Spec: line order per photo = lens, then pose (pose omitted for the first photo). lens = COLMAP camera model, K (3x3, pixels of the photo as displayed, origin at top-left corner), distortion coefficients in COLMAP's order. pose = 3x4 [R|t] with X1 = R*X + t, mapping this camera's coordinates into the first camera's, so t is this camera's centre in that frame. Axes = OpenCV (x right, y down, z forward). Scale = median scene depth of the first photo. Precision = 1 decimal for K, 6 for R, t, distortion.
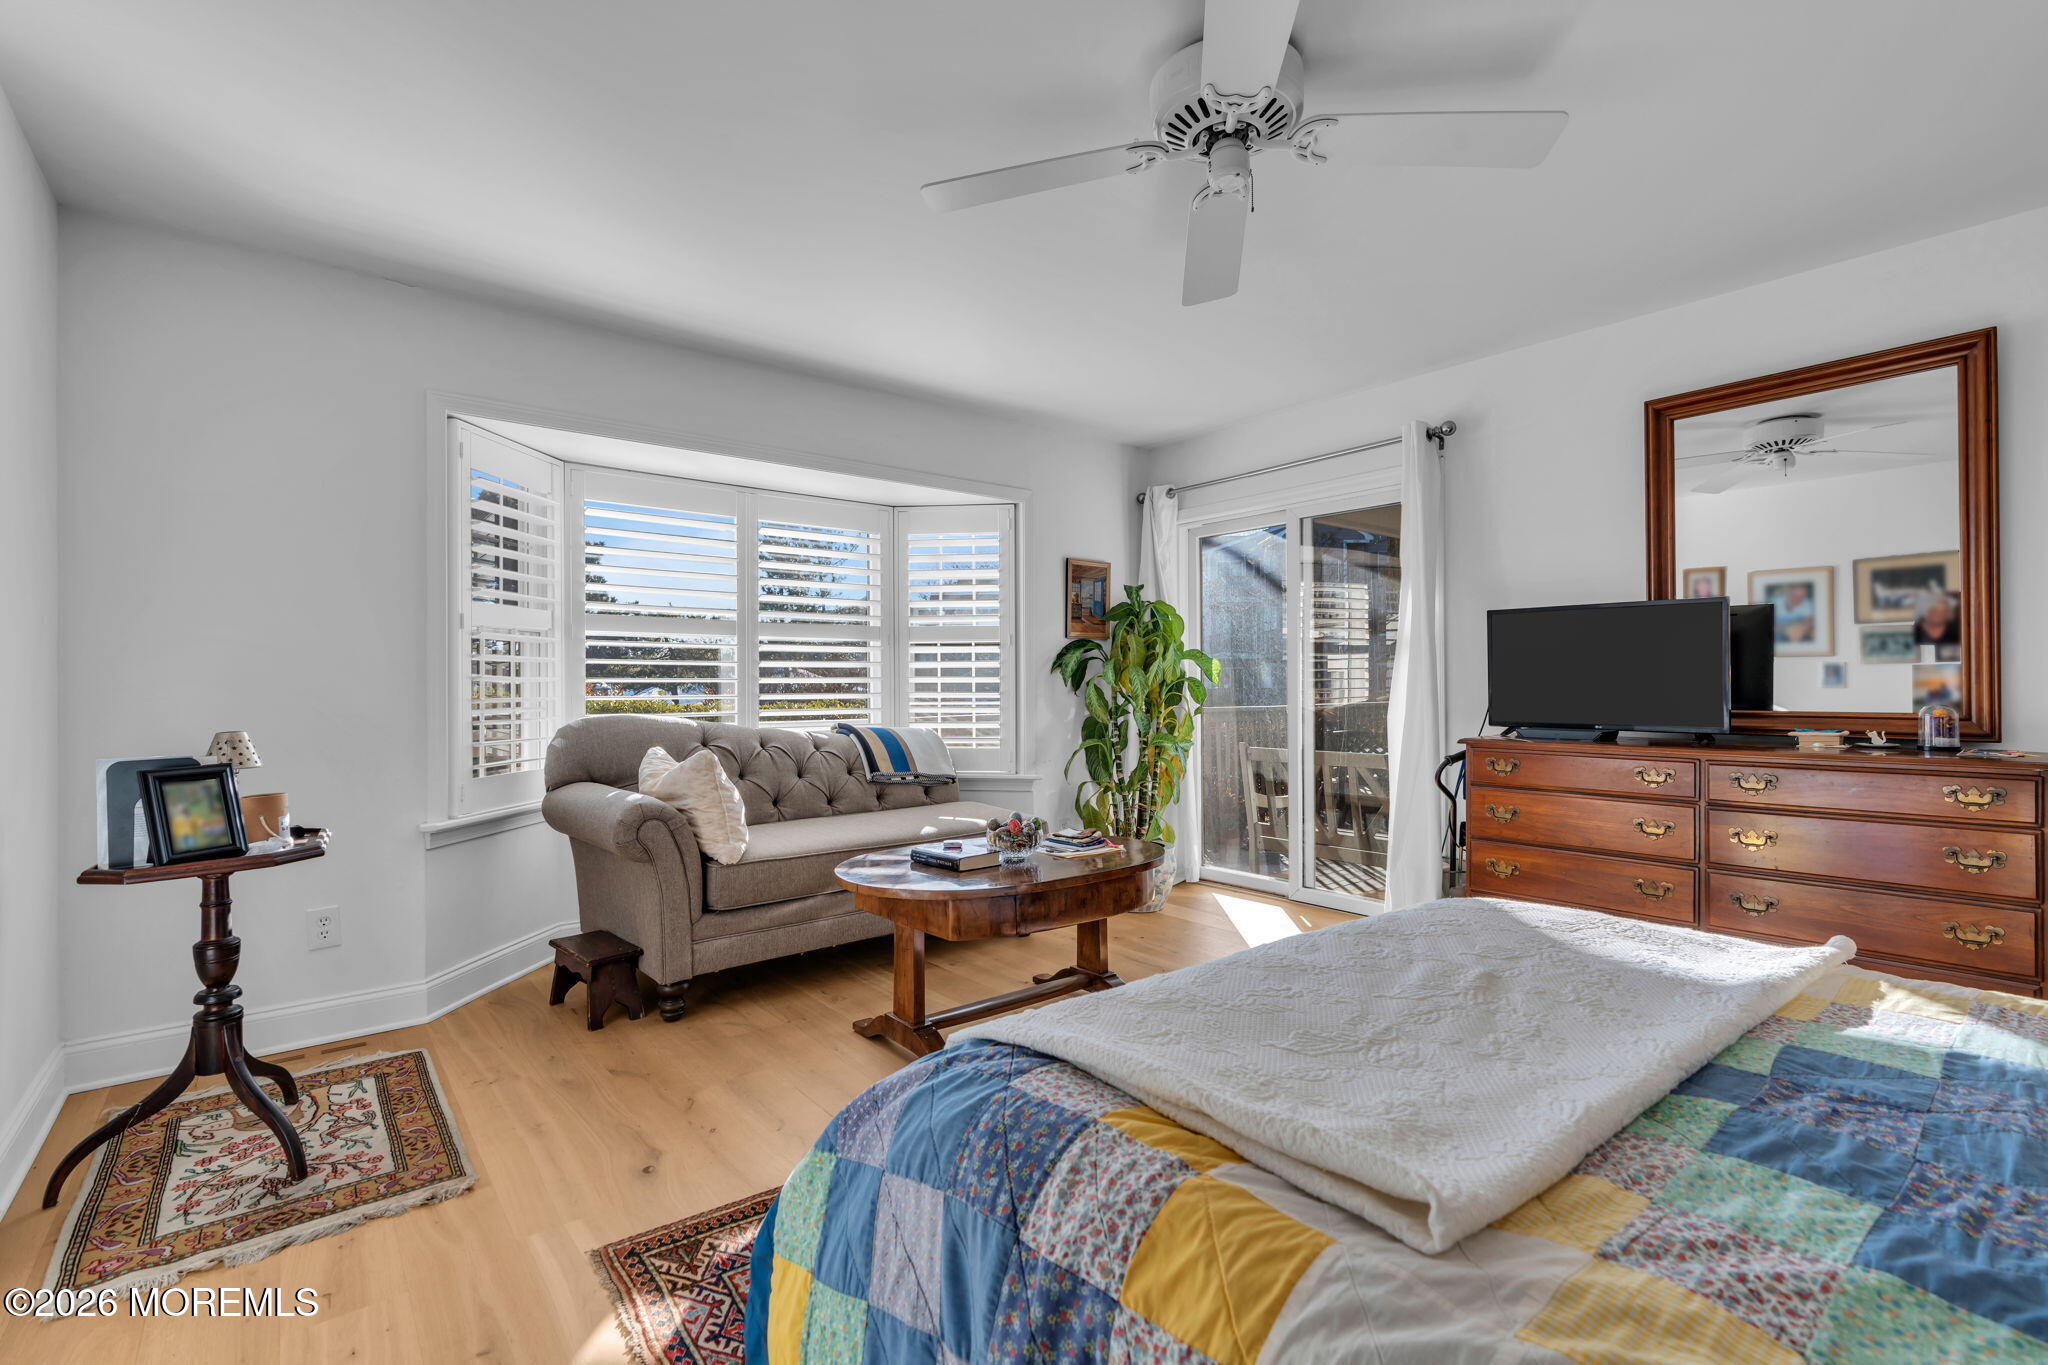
lens RADIAL K [[930.5, 0, 1024.6], [0, 930.5, 683.9], [0, 0, 1]] dist [-0.009254, 0.003457]
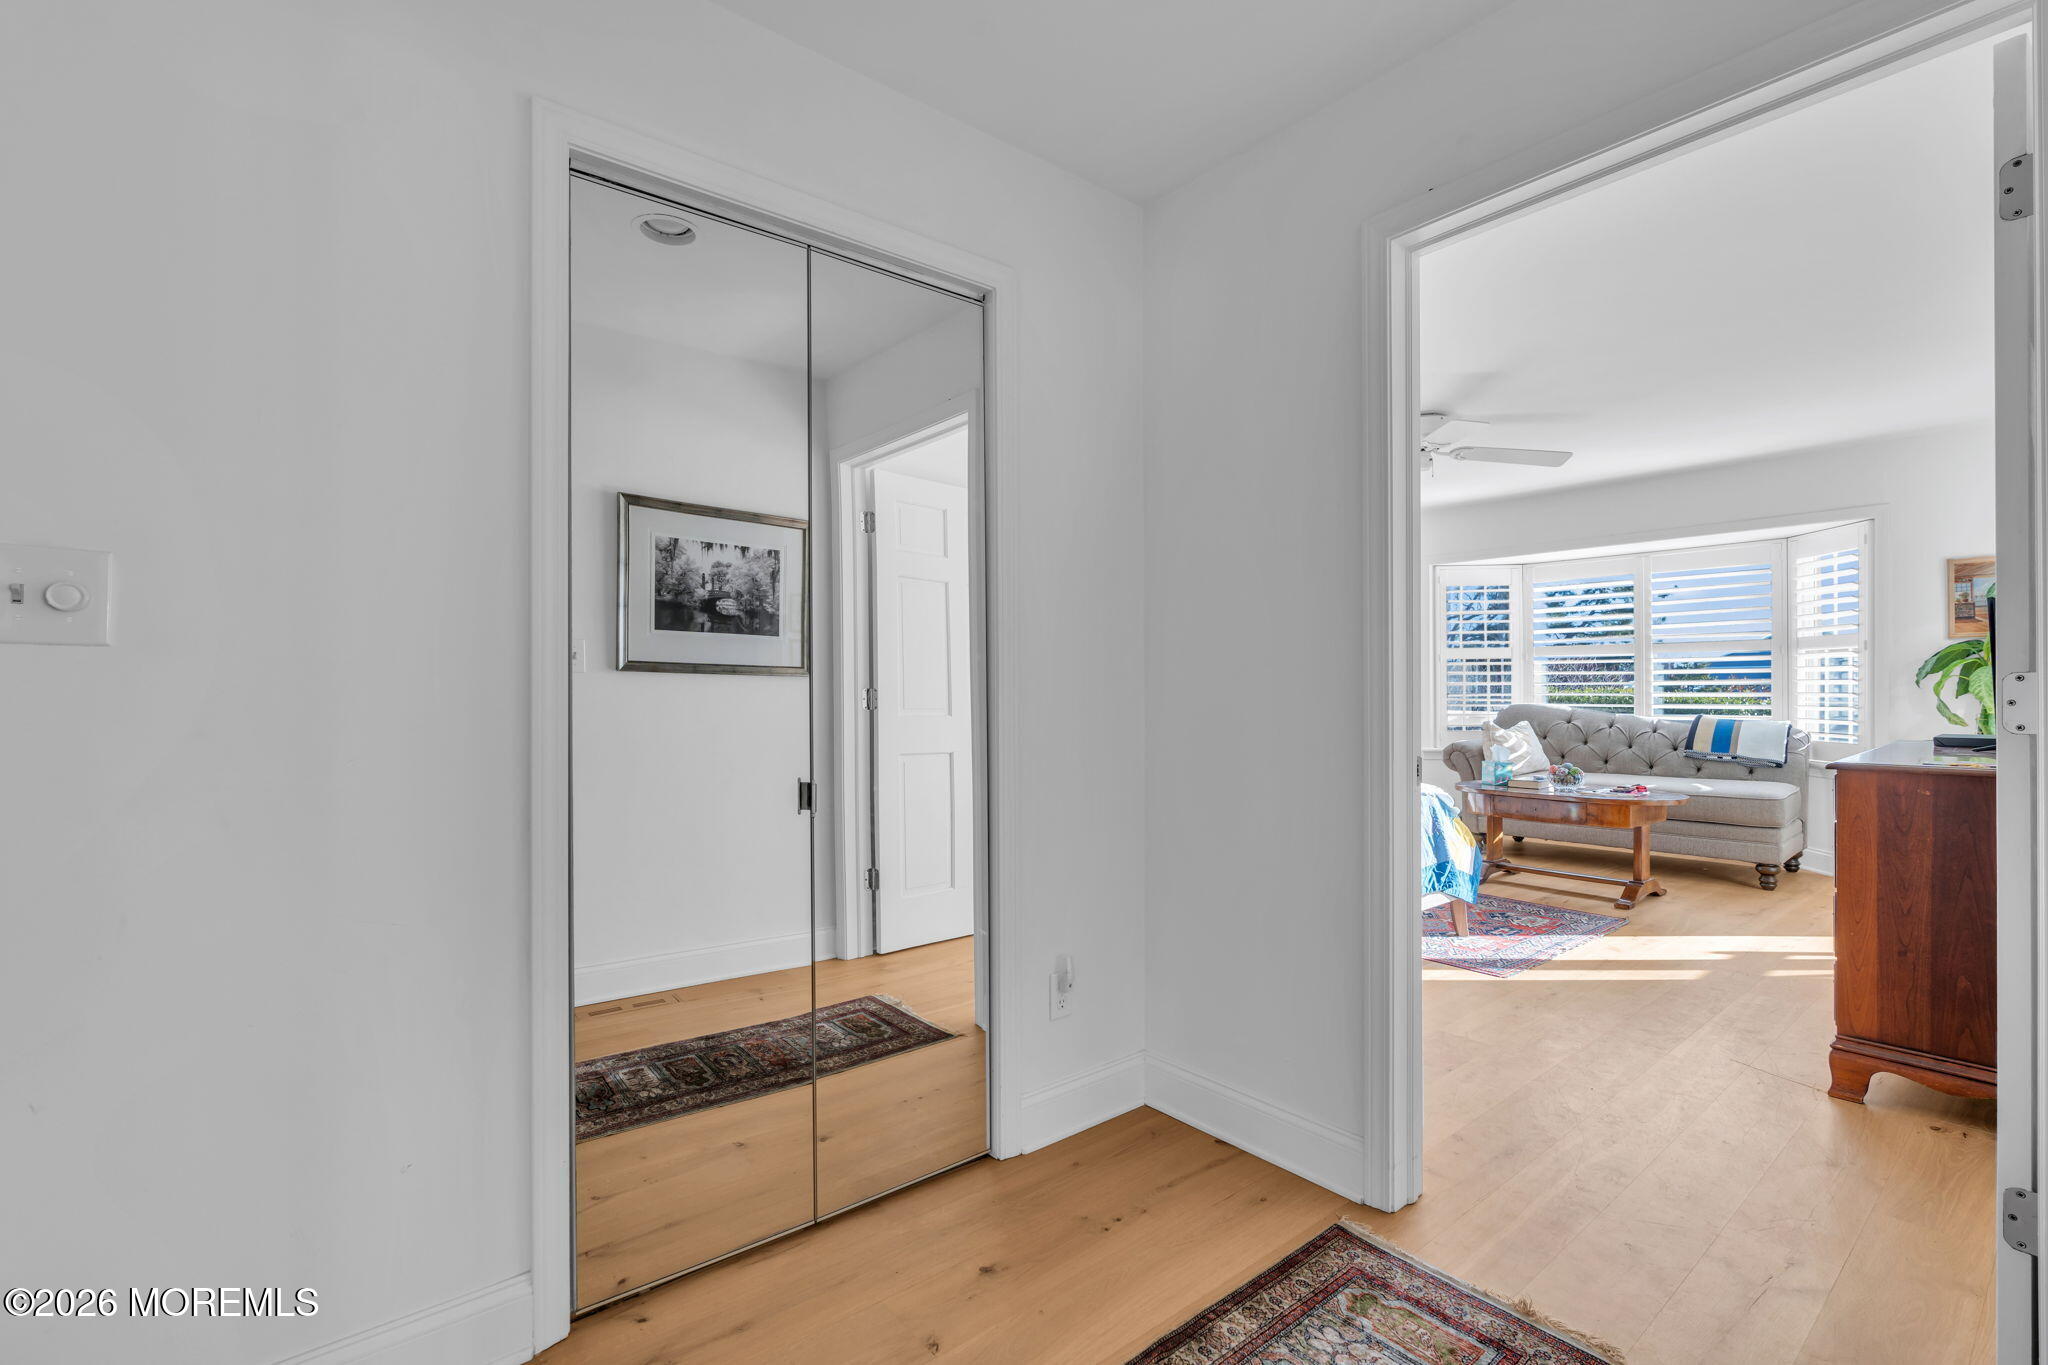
lens RADIAL K [[930.5, 0, 1024.2], [0, 930.5, 687.1], [0, 0, 1]] dist [-0.009254, 0.003457]
pose [[0.008555, 0.000791, -0.999963, 1.060657], [0.001942, 0.999998, 0.000808, -0.000913], [0.999962, -0.001949, 0.008554, 0.004103]]
